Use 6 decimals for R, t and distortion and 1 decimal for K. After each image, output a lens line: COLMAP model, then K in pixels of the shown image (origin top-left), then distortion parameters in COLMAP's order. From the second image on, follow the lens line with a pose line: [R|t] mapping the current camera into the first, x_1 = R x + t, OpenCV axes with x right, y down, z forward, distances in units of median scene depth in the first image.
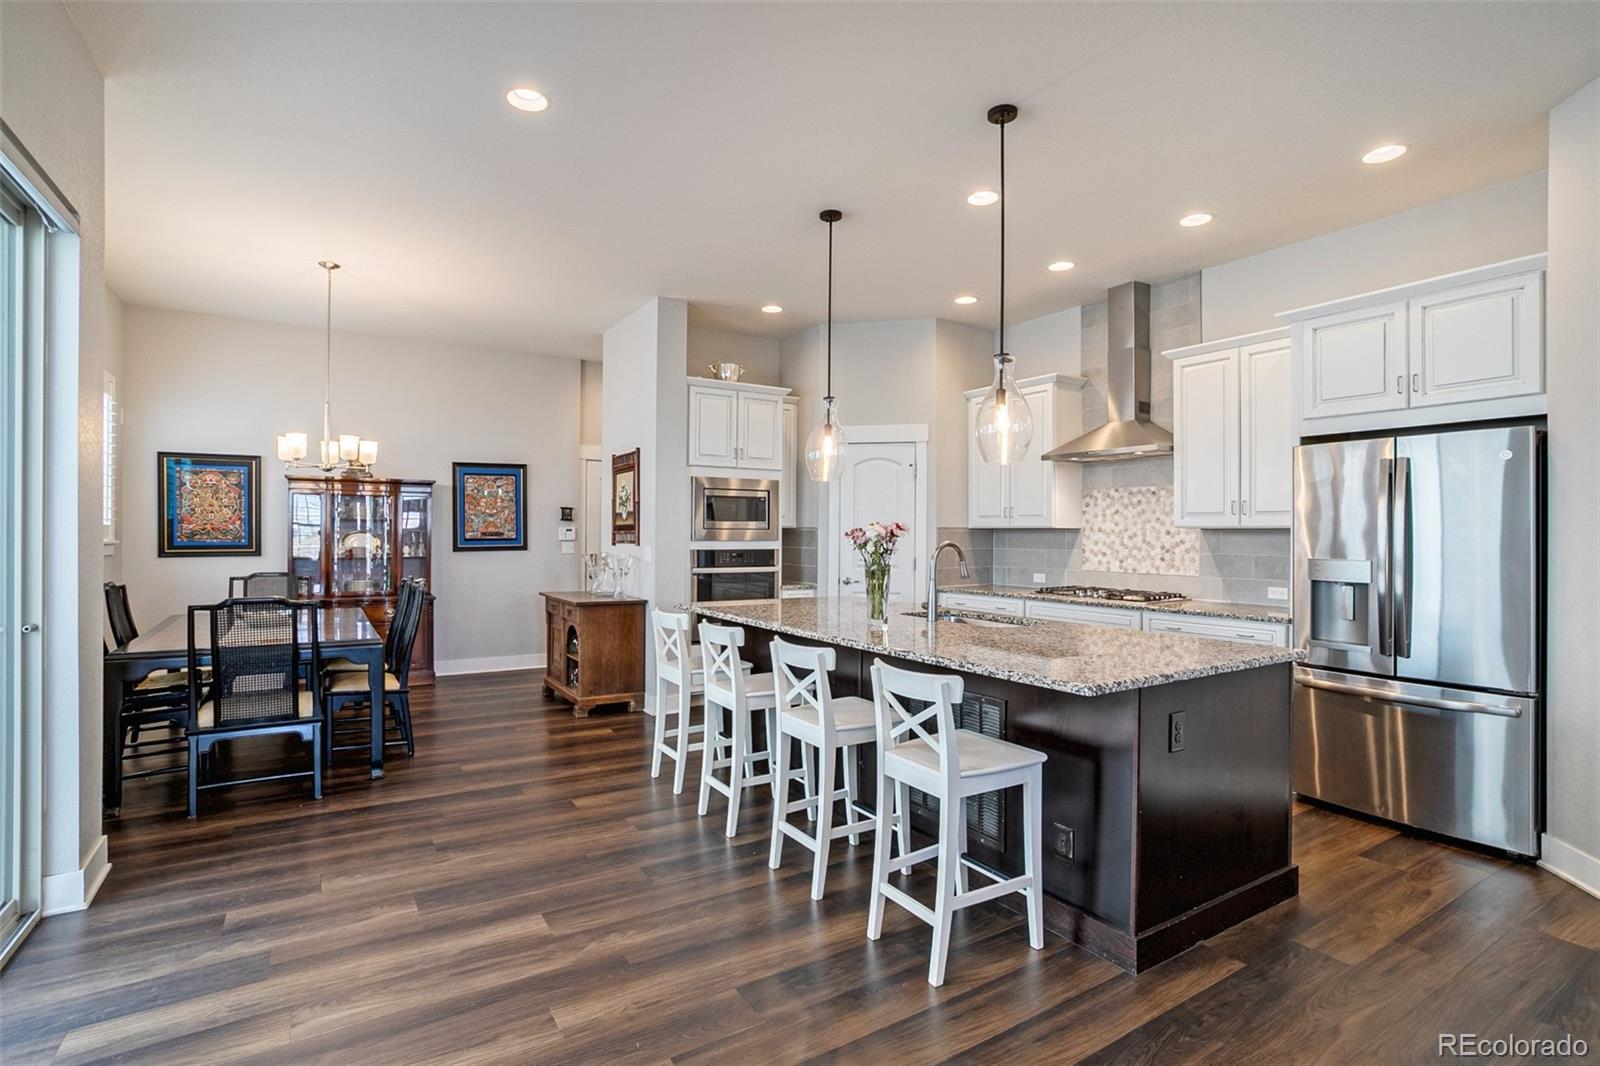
lens RADIAL K [[771.7, 0, 793.0], [0, 771.7, 531.0], [0, 0, 1]] dist [-0.056152, 0.028440]
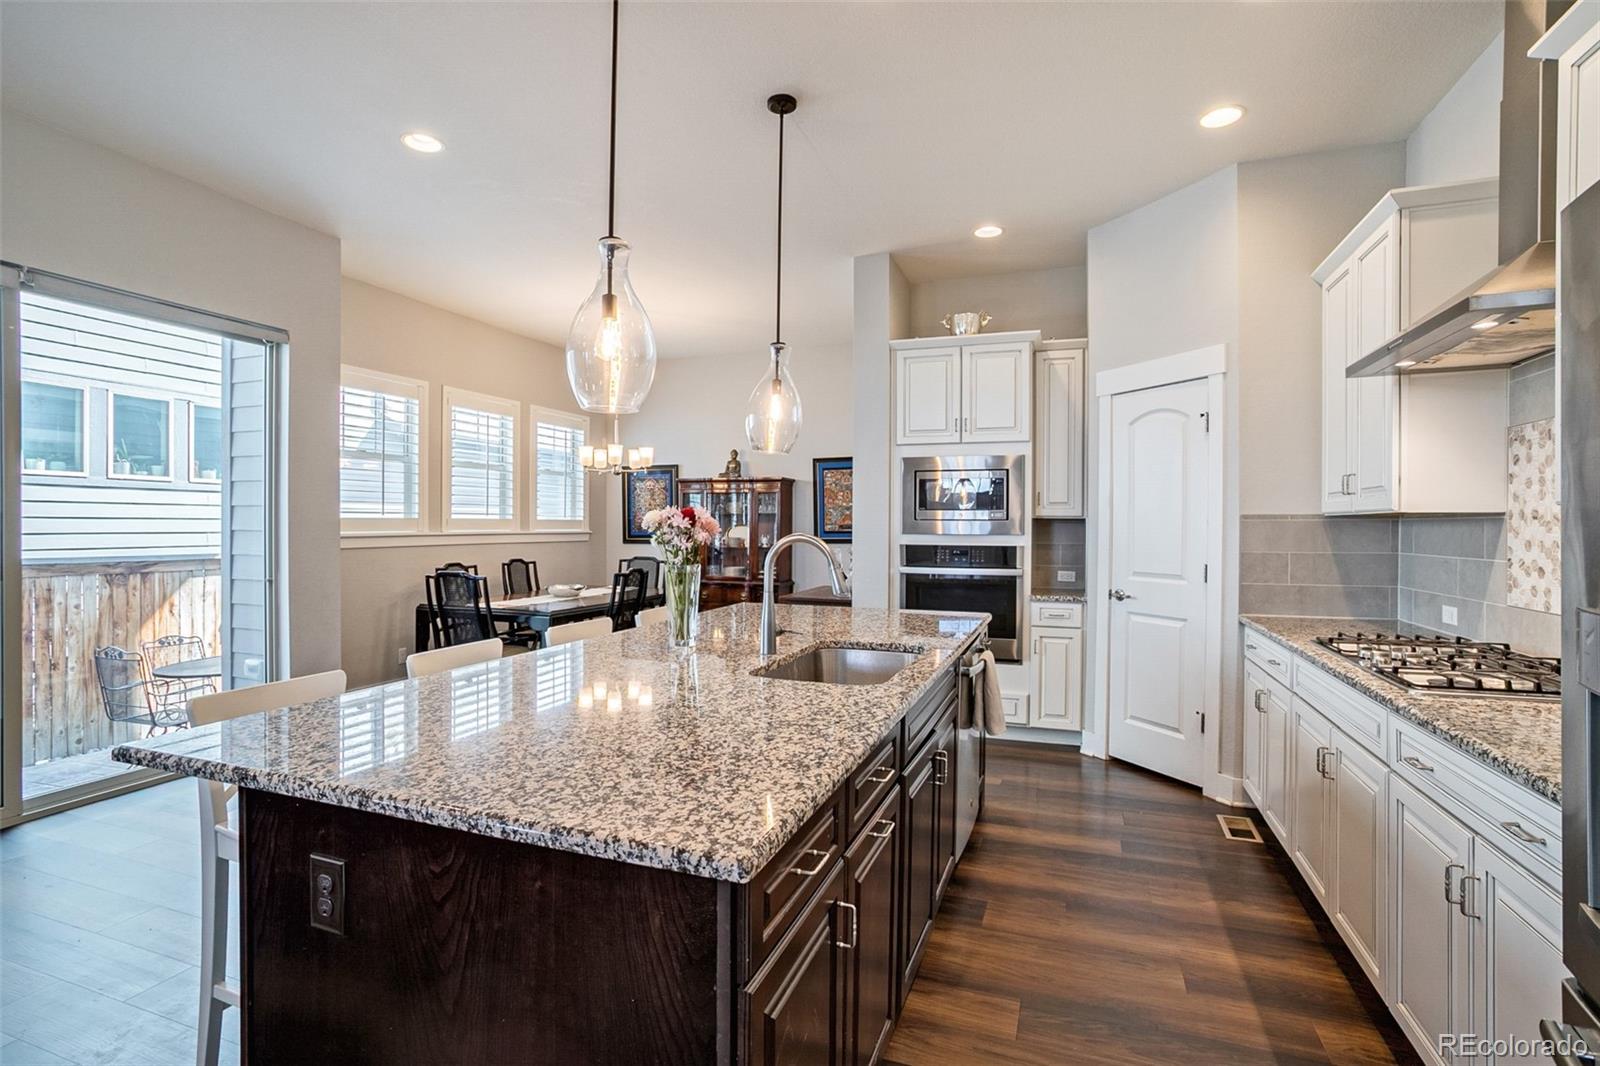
lens RADIAL K [[771.7, 0, 802.0], [0, 771.7, 525.0], [0, 0, 1]] dist [-0.056152, 0.028440]
pose [[0.615808, -0.001911, -0.787894, 0.477480], [0.000400, 0.999998, -0.002112, 0.004757], [0.787896, 0.000985, 0.615808, 0.407436]]
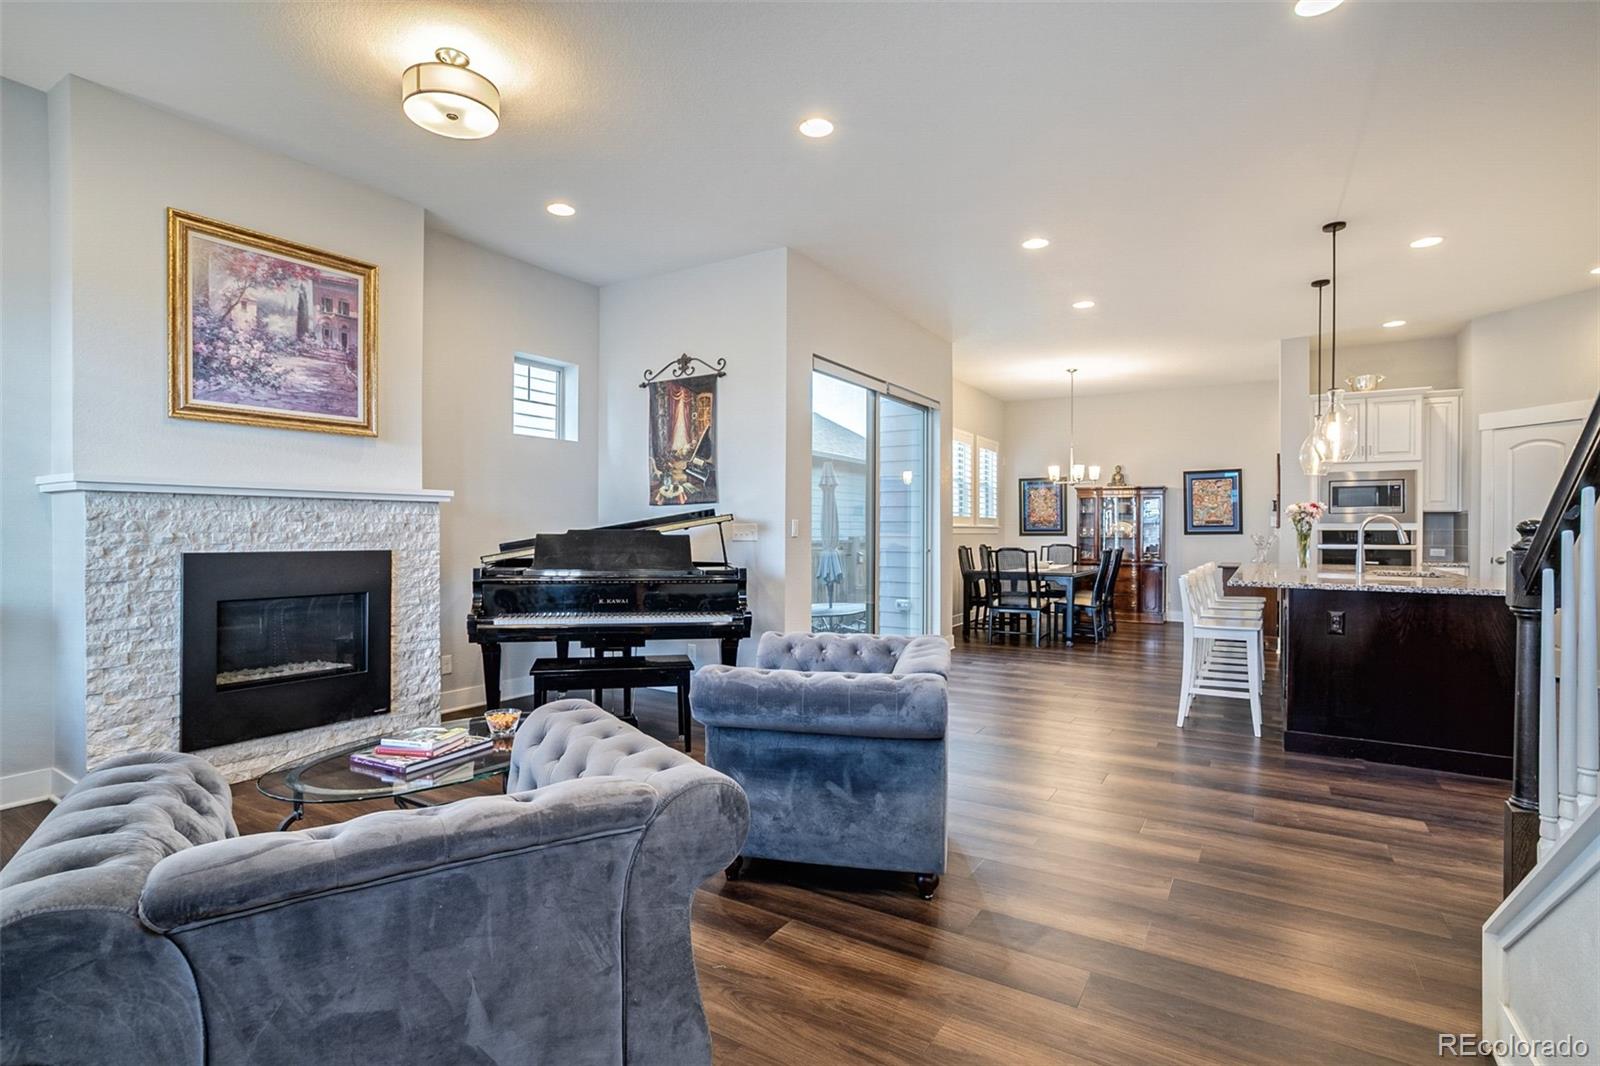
lens RADIAL K [[771.7, 0, 792.5], [0, 771.7, 533.1], [0, 0, 1]] dist [-0.056152, 0.028440]
pose [[0.436458, -0.001880, -0.899723, 0.629173], [0.002798, 0.999996, -0.000733, 0.028502], [0.899720, -0.002197, 0.436462, -0.334549]]
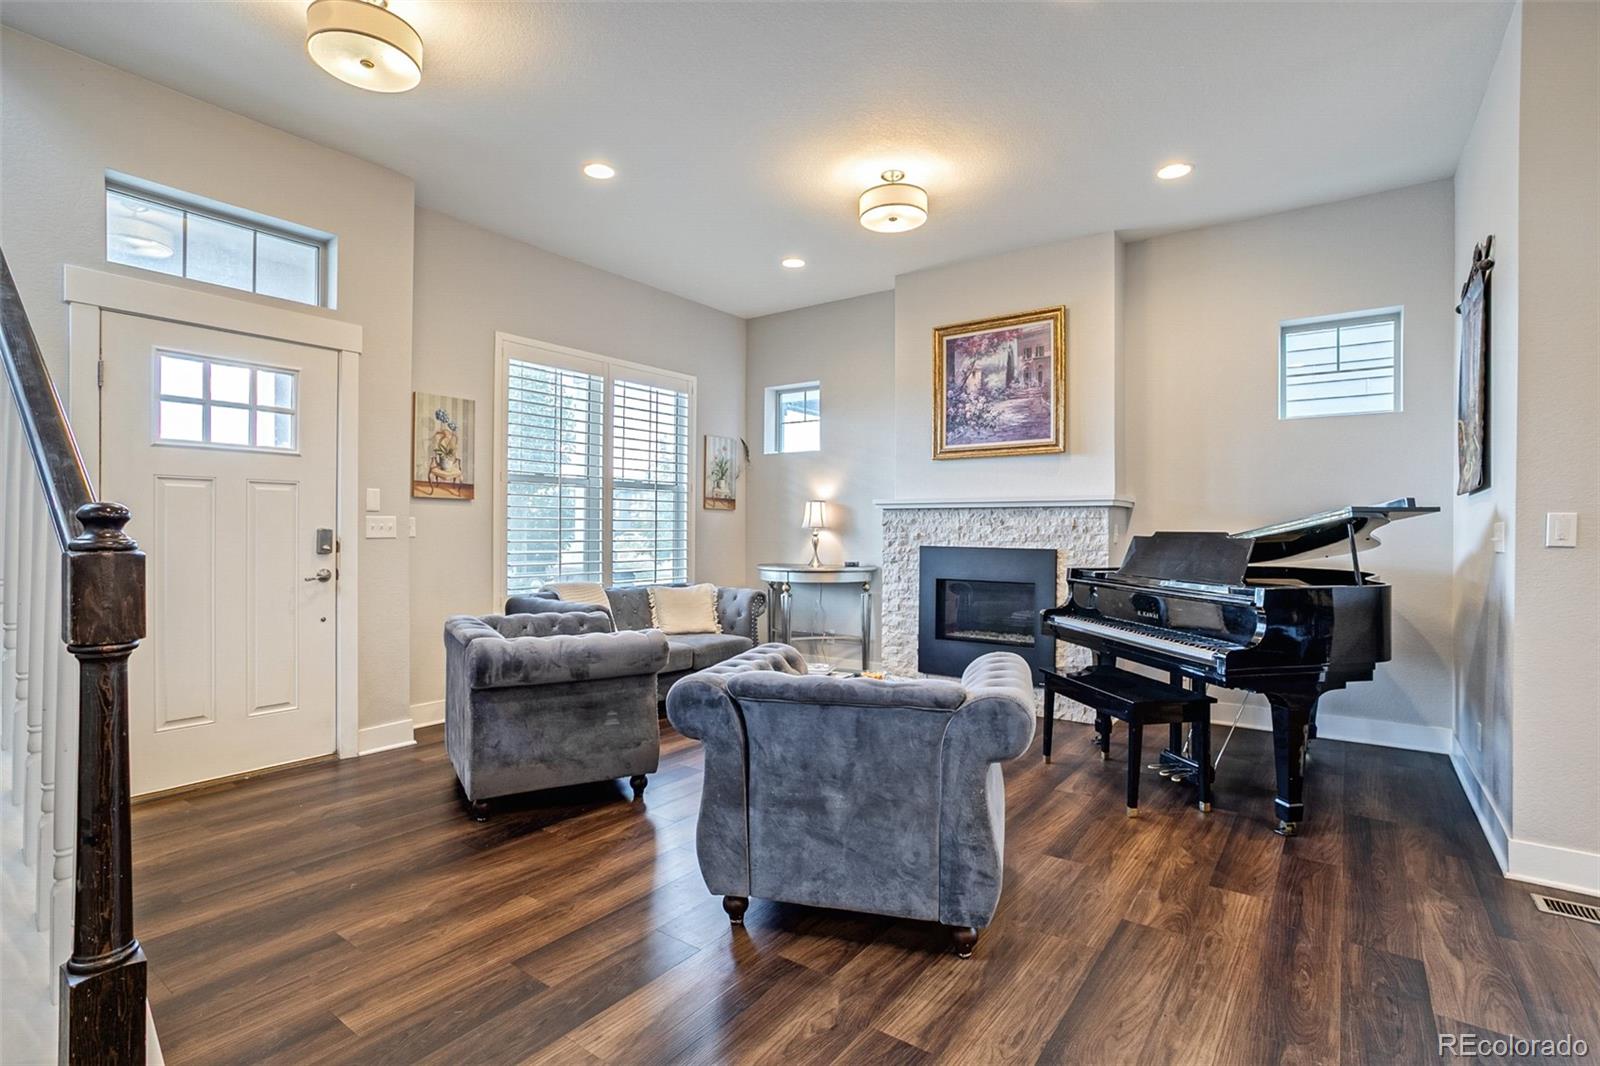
lens RADIAL K [[771.7, 0, 798.0], [0, 771.7, 529.4], [0, 0, 1]] dist [-0.056152, 0.028440]
pose [[-0.926459, -0.012531, -0.376188, 0.392557], [-0.011076, 0.999920, -0.006030, 0.029397], [0.376234, -0.001420, -0.926524, 0.315339]]
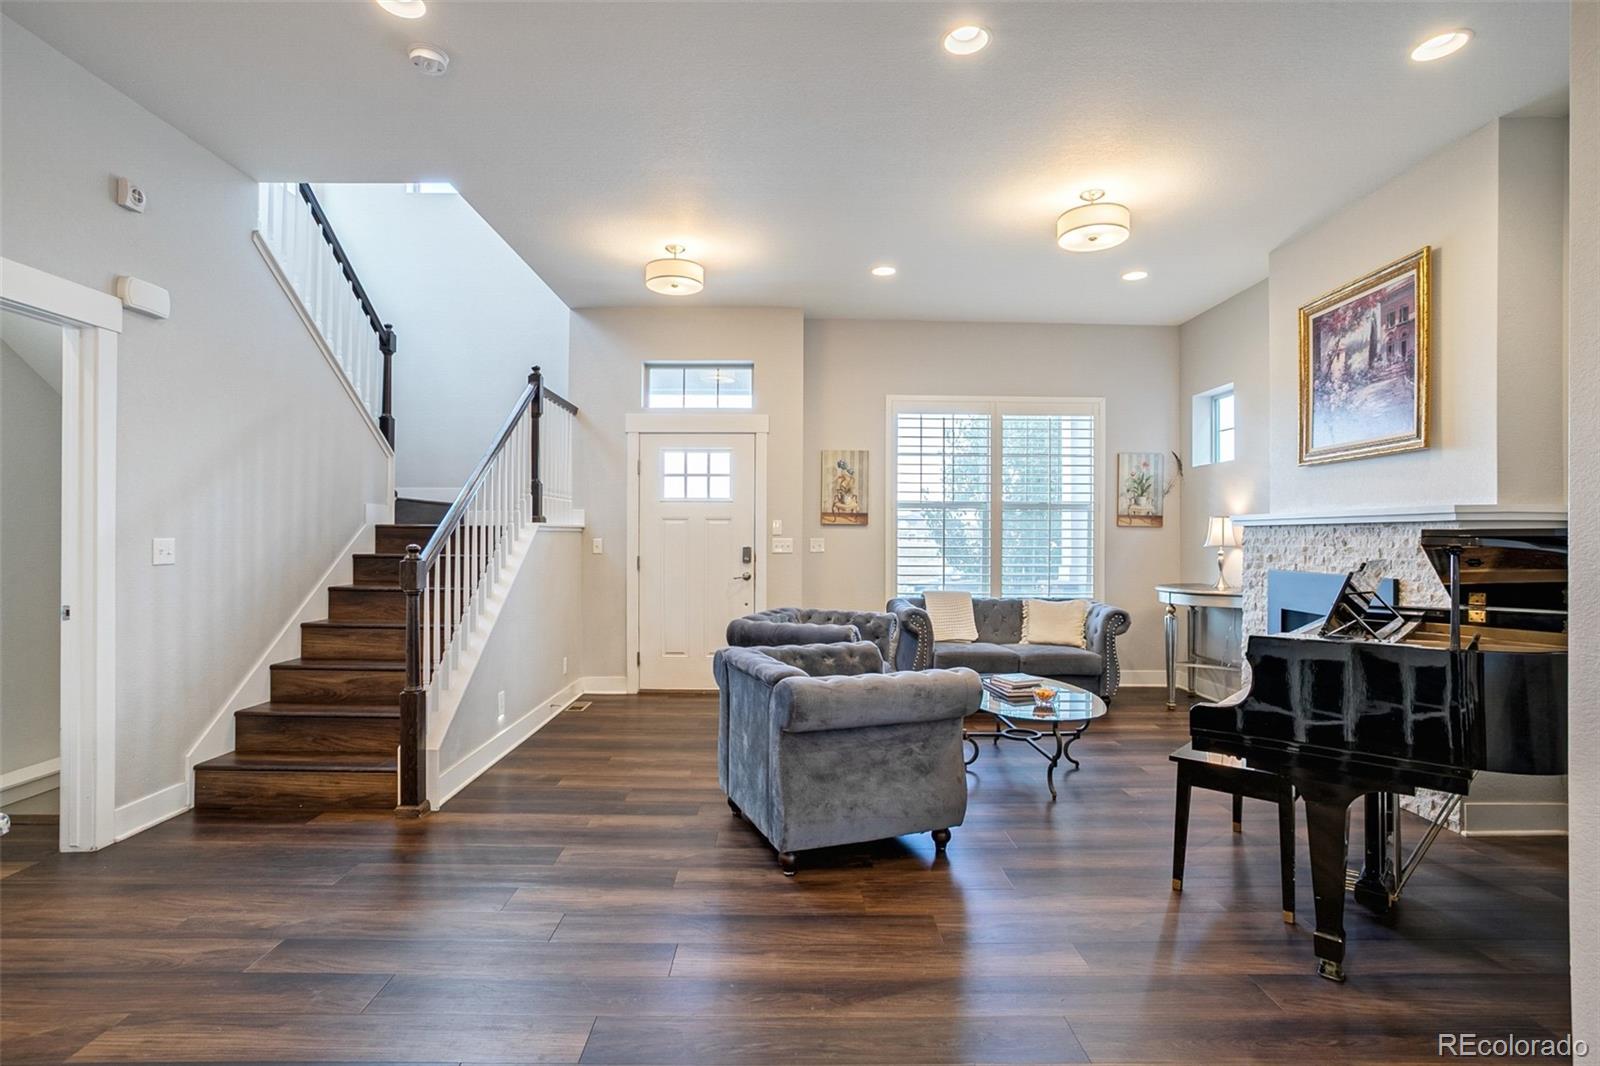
lens RADIAL K [[771.7, 0, 792.8], [0, 771.7, 534.4], [0, 0, 1]] dist [-0.056152, 0.028440]
pose [[-0.853812, -0.010065, 0.520483, -0.089128], [-0.012437, 0.999922, -0.001065, 0.012565], [-0.520432, -0.007383, -0.853871, 0.430717]]
